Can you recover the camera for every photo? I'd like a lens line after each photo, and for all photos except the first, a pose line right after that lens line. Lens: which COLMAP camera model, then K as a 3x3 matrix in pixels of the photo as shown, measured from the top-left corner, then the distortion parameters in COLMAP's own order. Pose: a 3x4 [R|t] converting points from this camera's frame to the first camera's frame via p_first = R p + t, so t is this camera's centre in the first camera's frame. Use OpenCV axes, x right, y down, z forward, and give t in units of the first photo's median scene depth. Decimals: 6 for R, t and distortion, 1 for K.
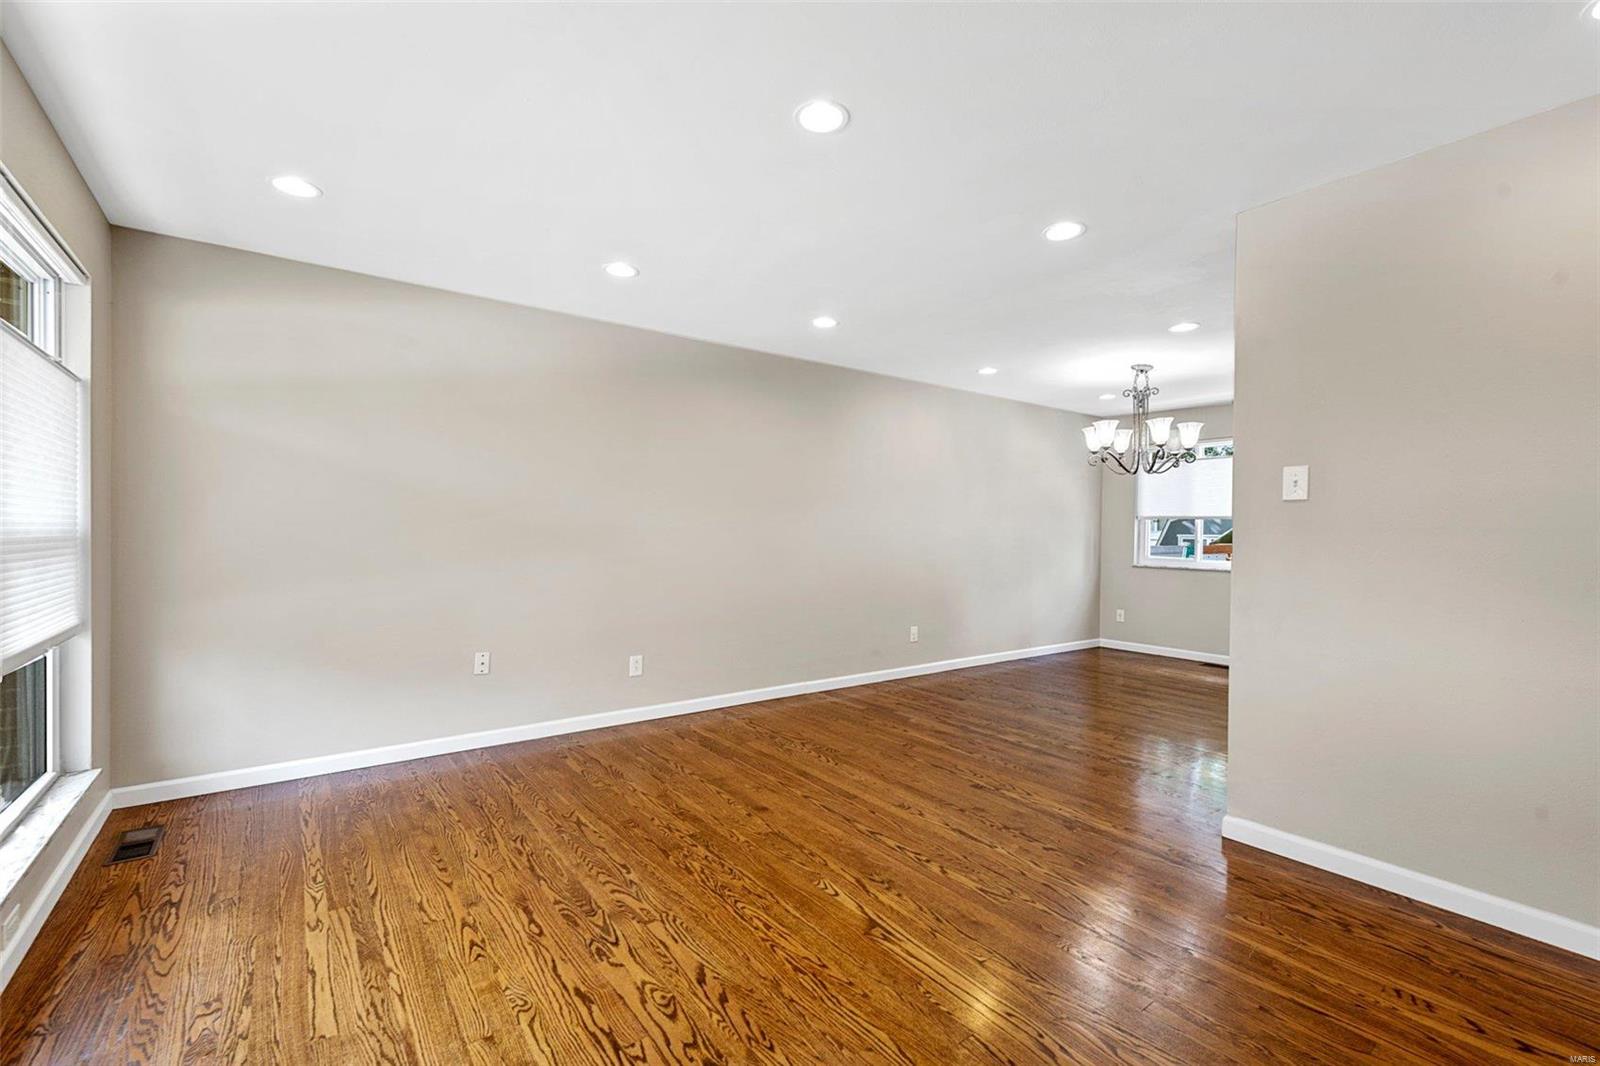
lens RADIAL K [[704.6, 0, 800.3], [0, 704.6, 514.2], [0, 0, 1]] dist [0.010759, -0.000628]
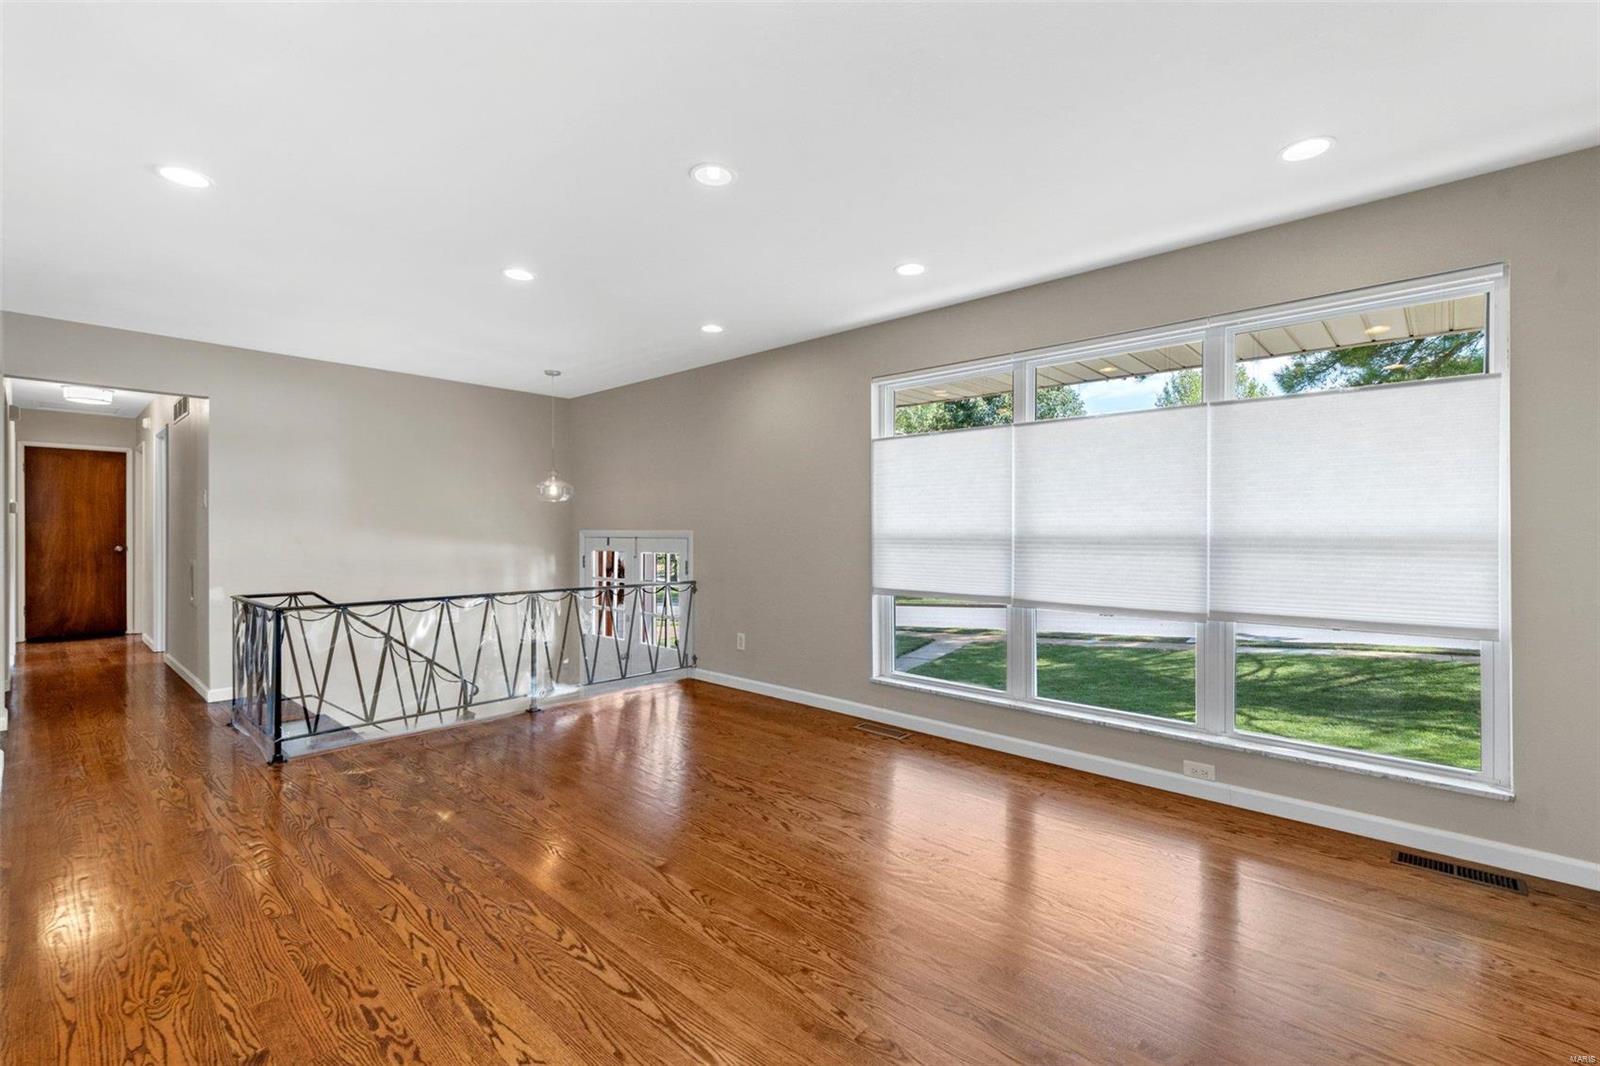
lens RADIAL K [[696.4, 0, 803.1], [0, 696.4, 525.5], [0, 0, 1]] dist [0.011384, -0.000274]
pose [[-0.980709, -0.012424, -0.195077, 0.092735], [-0.006800, 0.999542, -0.029472, 0.050981], [0.195353, -0.027577, -0.980345, 1.928443]]
